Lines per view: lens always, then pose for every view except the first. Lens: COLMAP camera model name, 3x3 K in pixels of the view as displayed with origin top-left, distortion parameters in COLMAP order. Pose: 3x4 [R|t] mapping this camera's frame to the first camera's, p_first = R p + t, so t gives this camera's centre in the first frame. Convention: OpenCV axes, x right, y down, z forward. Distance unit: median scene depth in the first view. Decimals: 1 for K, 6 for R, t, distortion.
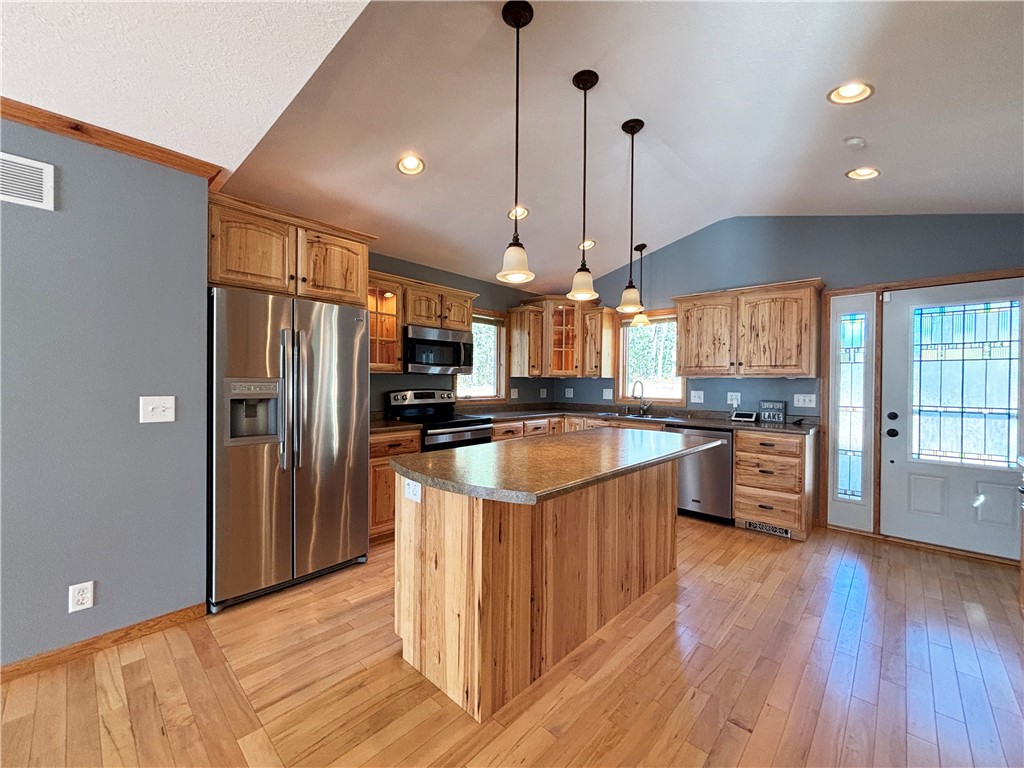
lens RADIAL K [[411.1, 0, 515.5], [0, 411.1, 385.2], [0, 0, 1]] dist [0.010046, -0.006332]
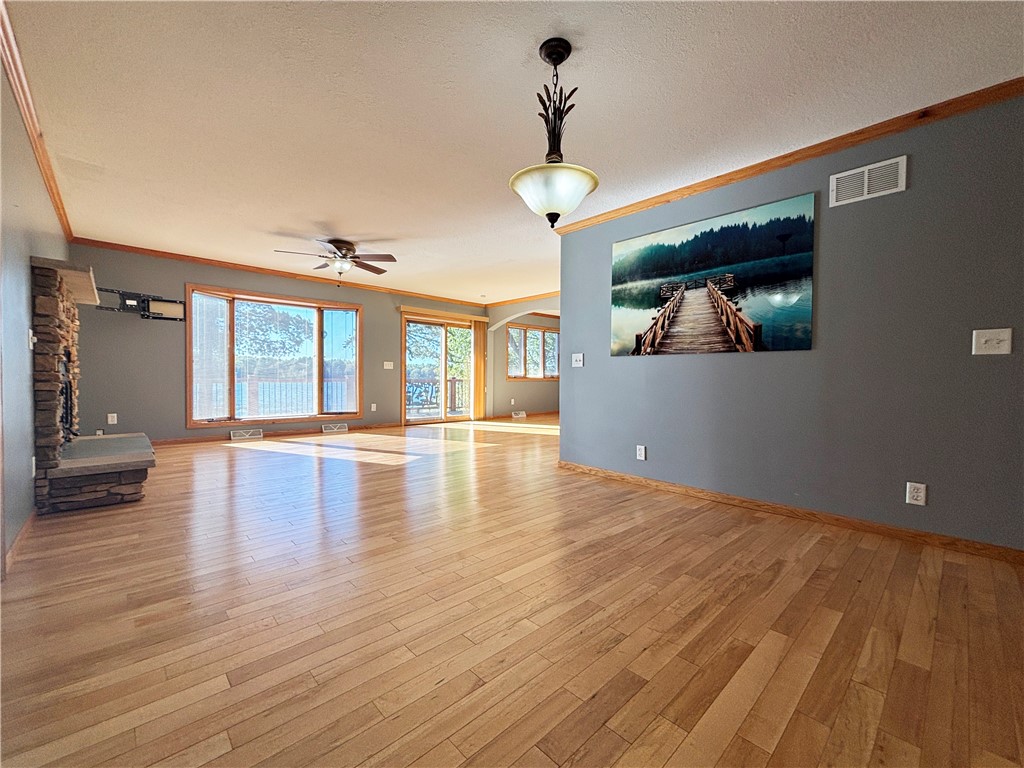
lens RADIAL K [[426.4, 0, 514.8], [0, 426.4, 385.3], [0, 0, 1]] dist [-0.000531, -0.000607]
pose [[-0.065143, 0.012826, -0.997794, 0.164989], [-0.020614, 0.999687, 0.014196, 0.105639], [0.997663, 0.021494, -0.064858, -0.072257]]
